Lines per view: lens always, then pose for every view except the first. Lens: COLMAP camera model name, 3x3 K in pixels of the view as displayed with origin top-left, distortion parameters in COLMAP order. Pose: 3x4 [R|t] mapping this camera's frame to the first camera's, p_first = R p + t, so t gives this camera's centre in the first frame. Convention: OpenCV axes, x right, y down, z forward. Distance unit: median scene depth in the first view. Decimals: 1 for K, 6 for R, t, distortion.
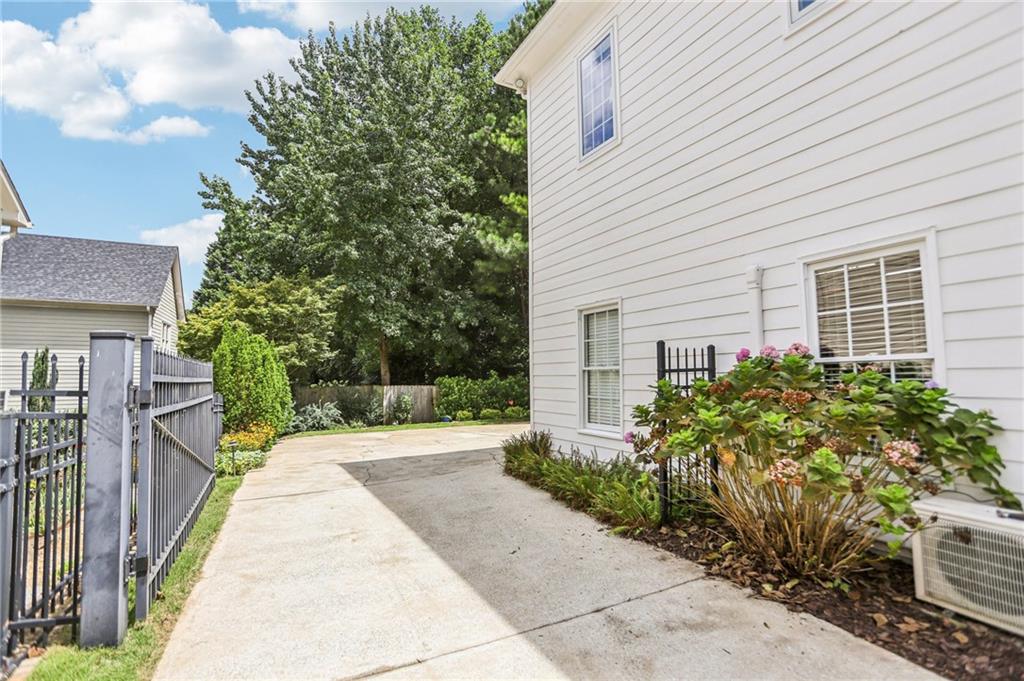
lens RADIAL K [[480.5, 0, 512.0], [0, 480.5, 340.5], [0, 0, 1]] dist [-0.074508, 0.031295]
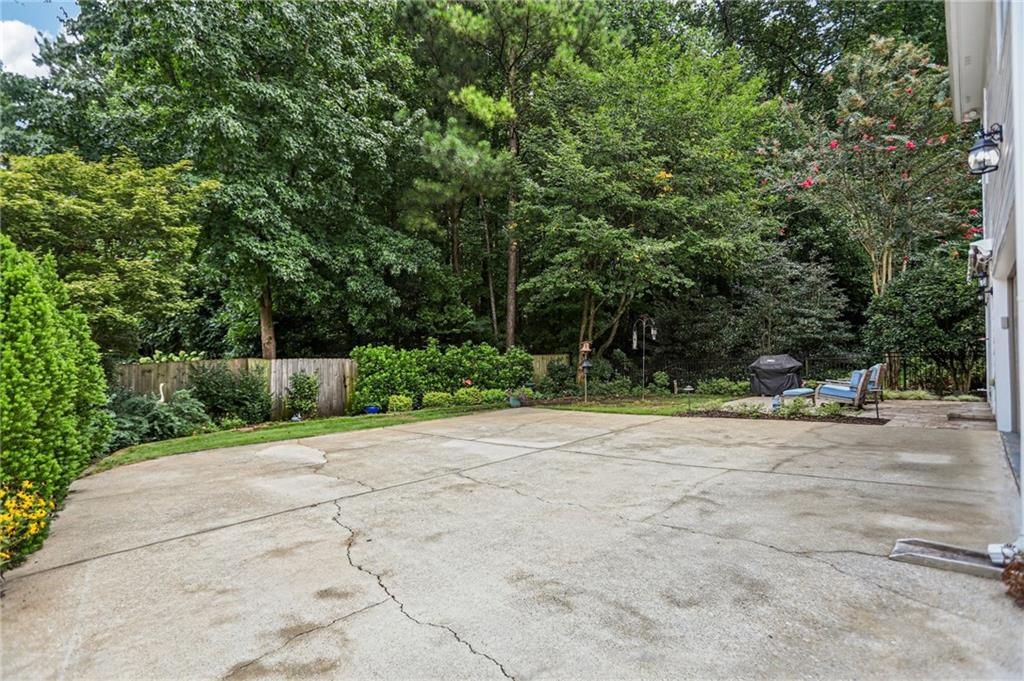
lens RADIAL K [[480.5, 0, 512.0], [0, 480.5, 340.5], [0, 0, 1]] dist [-0.074508, 0.031295]
pose [[0.958059, 0.006643, 0.286493, -0.142923], [-0.023767, 0.998129, 0.056337, 0.025903], [-0.285583, -0.060783, 0.956424, 0.303061]]
